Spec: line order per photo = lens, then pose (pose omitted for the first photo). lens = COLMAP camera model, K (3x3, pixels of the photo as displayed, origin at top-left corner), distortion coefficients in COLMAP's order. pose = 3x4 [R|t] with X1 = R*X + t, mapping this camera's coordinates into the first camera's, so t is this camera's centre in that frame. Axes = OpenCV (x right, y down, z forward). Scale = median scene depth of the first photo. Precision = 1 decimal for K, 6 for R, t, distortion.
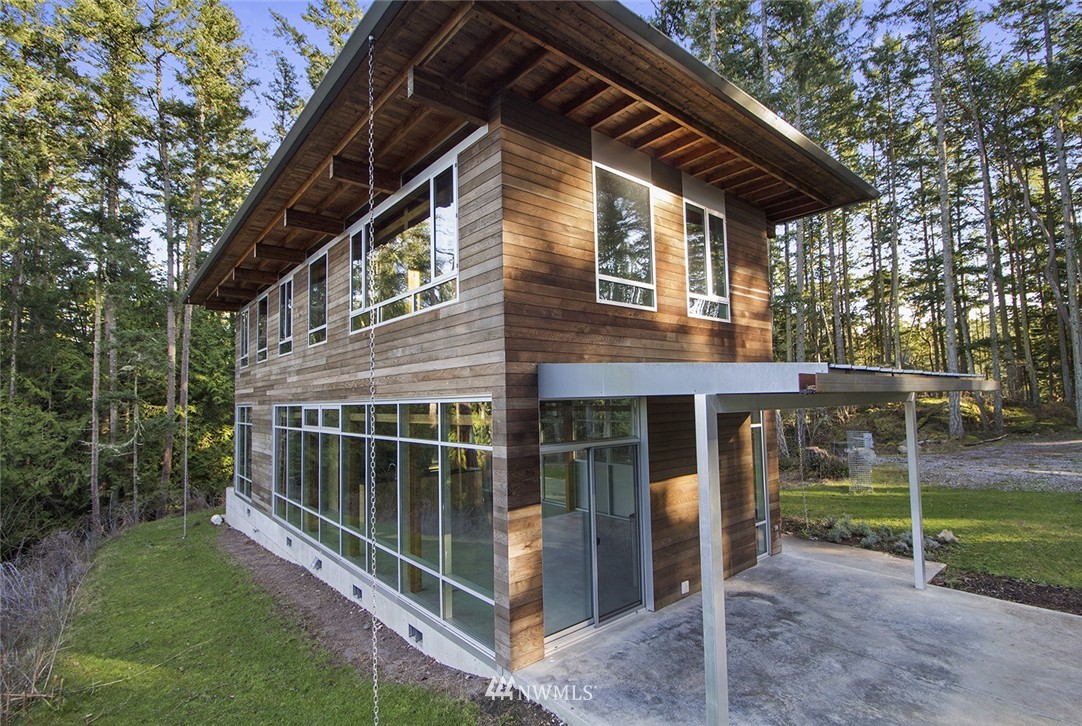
lens RADIAL K [[511.2, 0, 533.1], [0, 511.2, 372.6], [0, 0, 1]] dist [-0.014086, -0.005999]
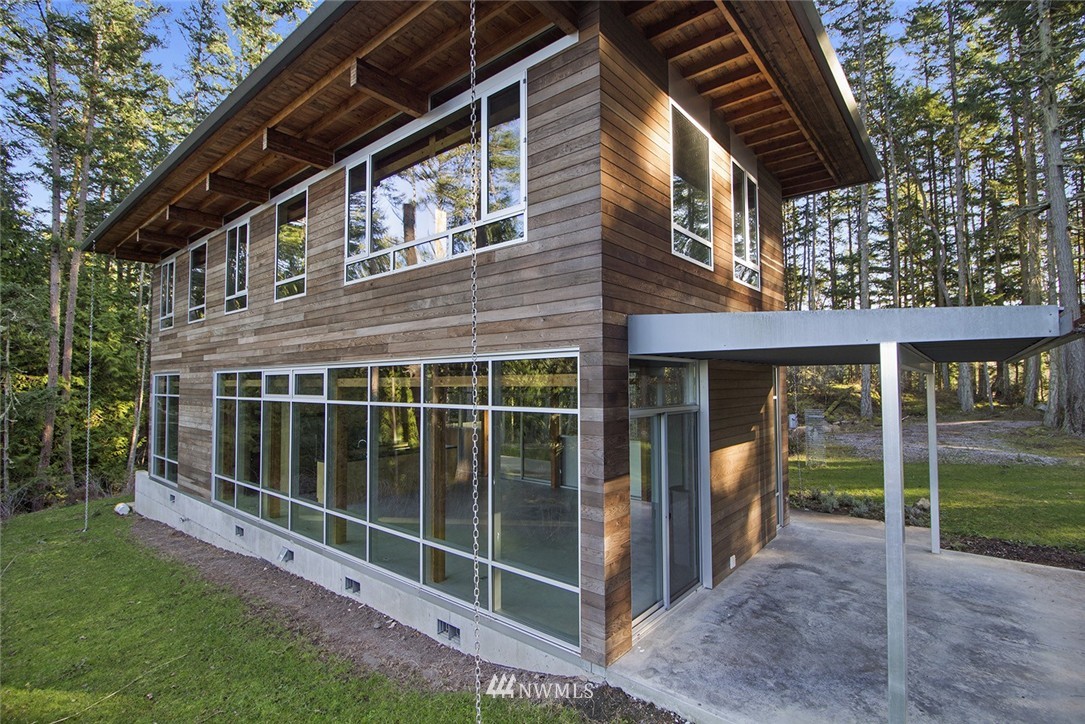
lens RADIAL K [[512.6, 0, 553.8], [0, 512.6, 364.0], [0, 0, 1]] dist [-0.014086, -0.005999]
pose [[0.983197, 0.023424, 0.181041, -0.196070], [-0.026763, 0.999513, 0.016020, 0.039960], [-0.180577, -0.020595, 0.983345, 0.114401]]
